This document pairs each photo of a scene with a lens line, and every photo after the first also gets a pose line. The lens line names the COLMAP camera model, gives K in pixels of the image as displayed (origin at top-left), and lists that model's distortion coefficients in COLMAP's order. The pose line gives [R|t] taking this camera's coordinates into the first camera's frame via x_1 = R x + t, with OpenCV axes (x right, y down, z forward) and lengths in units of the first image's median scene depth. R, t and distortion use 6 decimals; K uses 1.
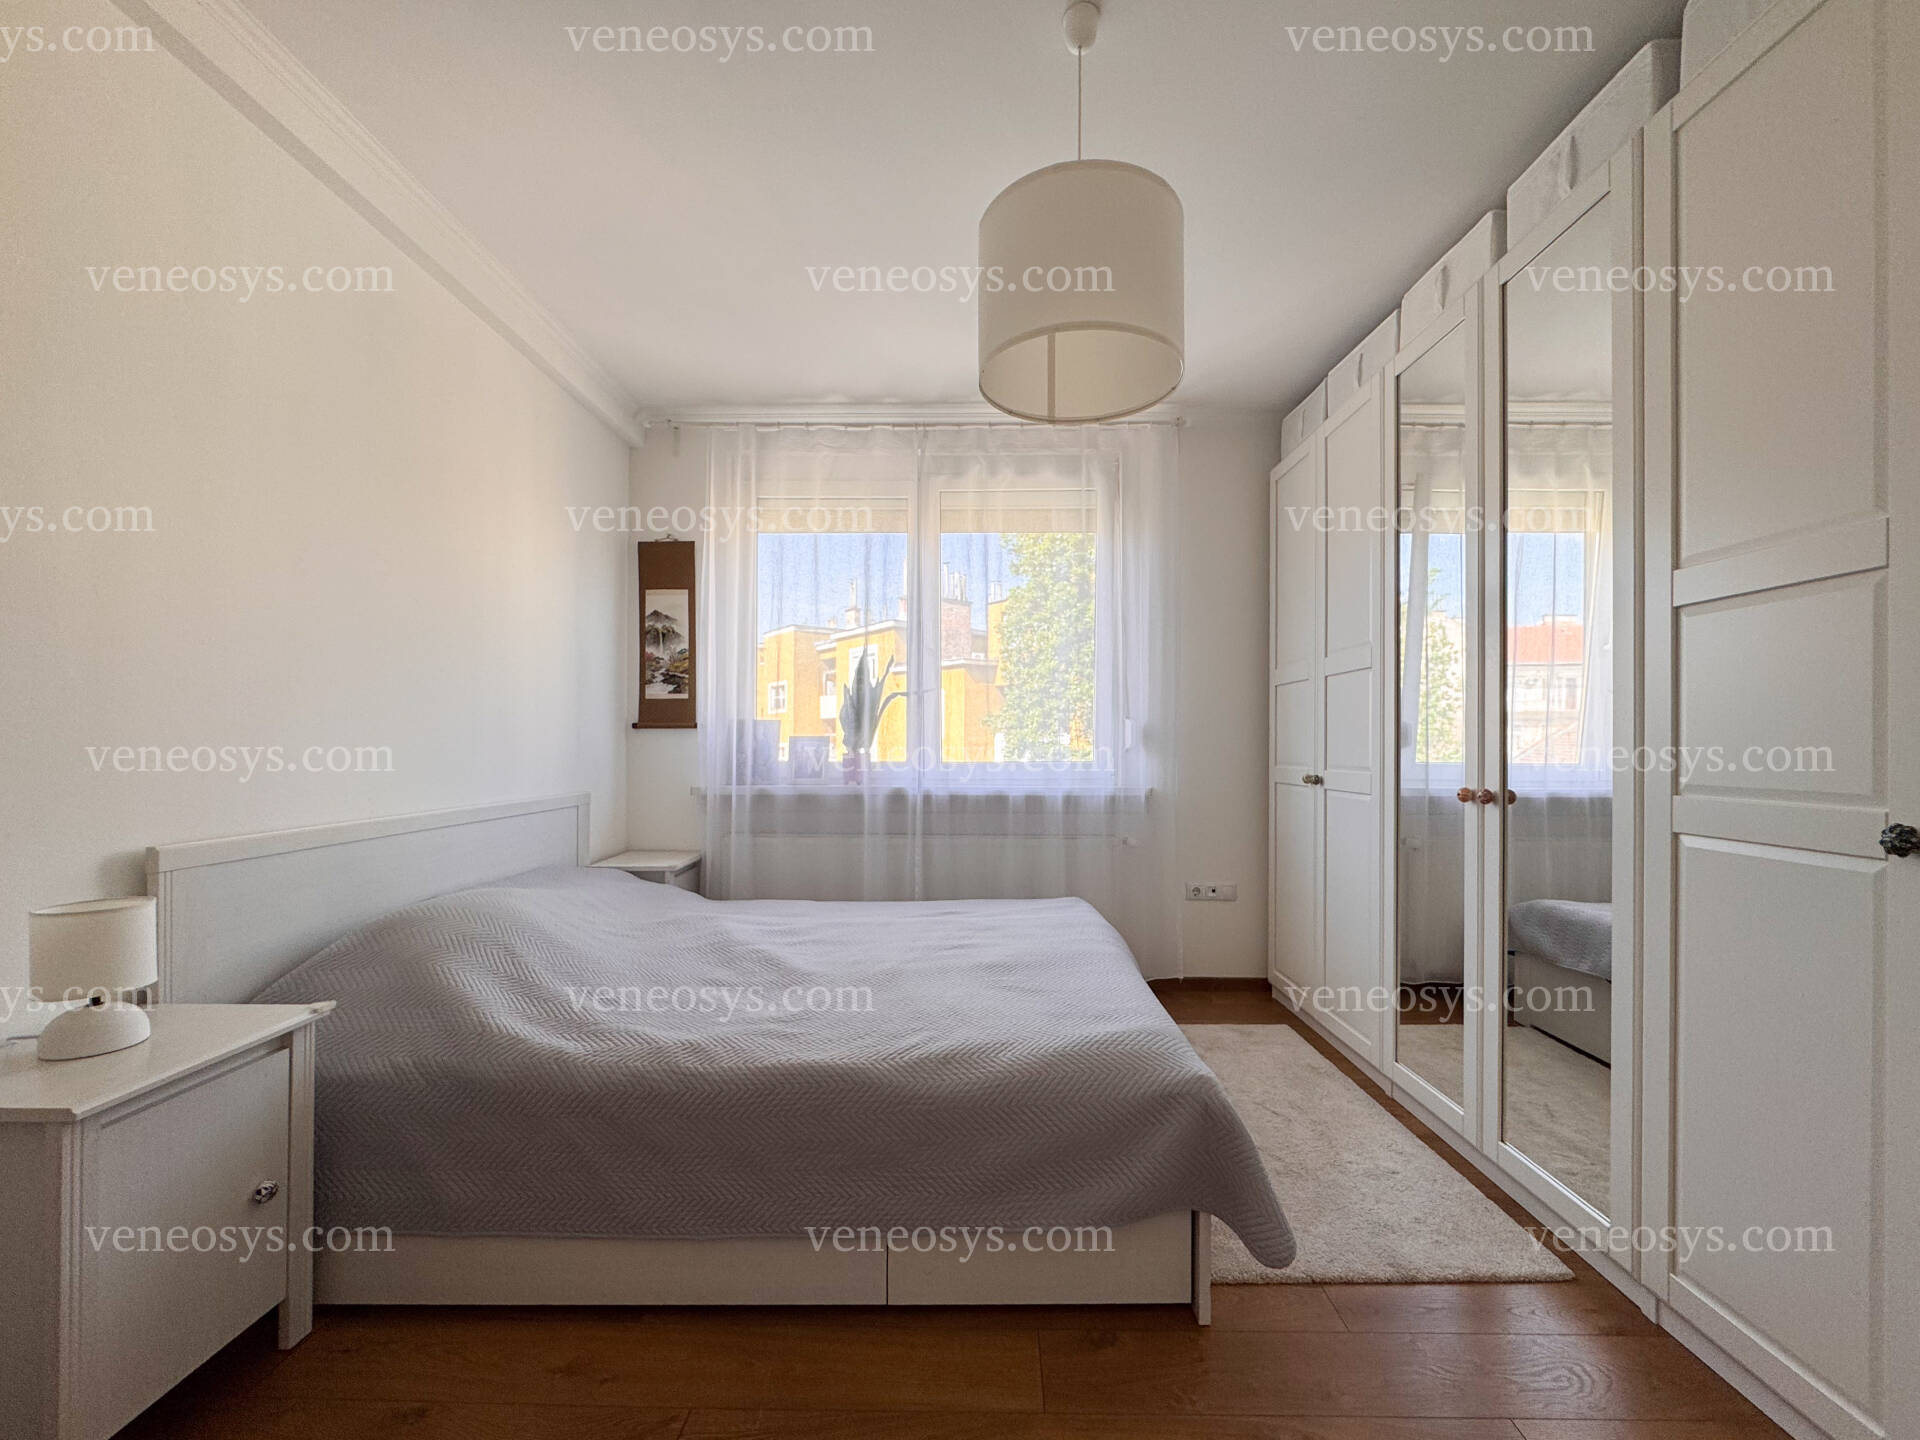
lens RADIAL K [[776.0, 0, 945.0], [0, 776.0, 729.6], [0, 0, 1]] dist [-0.003998, 0.000399]
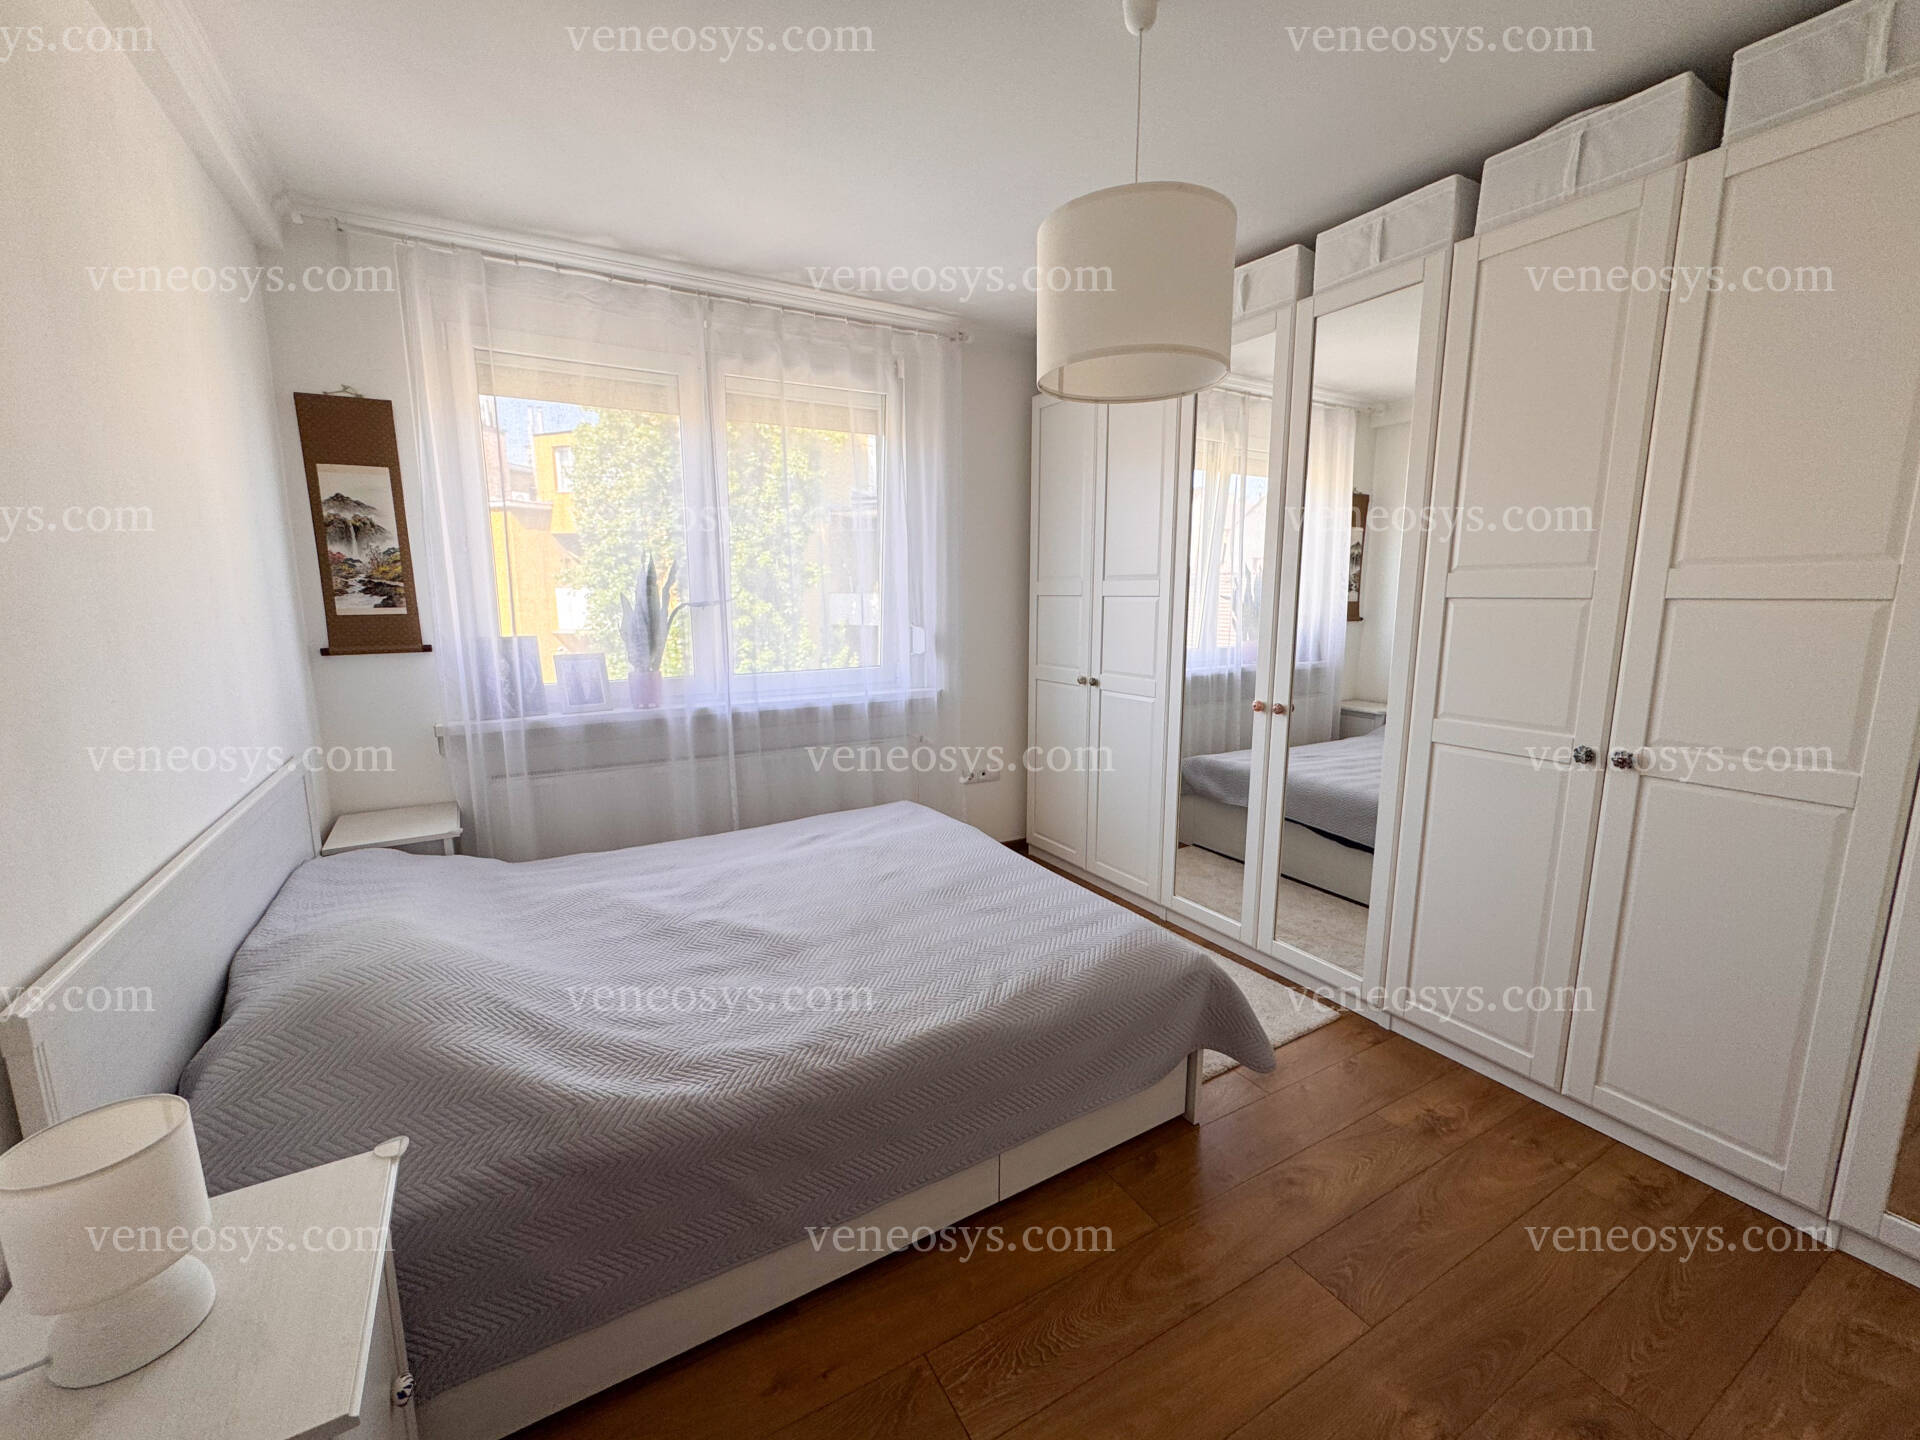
lens RADIAL K [[776.0, 0, 938.9], [0, 776.0, 711.7], [0, 0, 1]] dist [-0.003998, 0.000399]
pose [[0.866153, -0.084086, 0.492655, -0.274460], [0.001637, 0.986217, 0.165449, -0.074654], [-0.499777, -0.142498, 0.854352, 0.061751]]
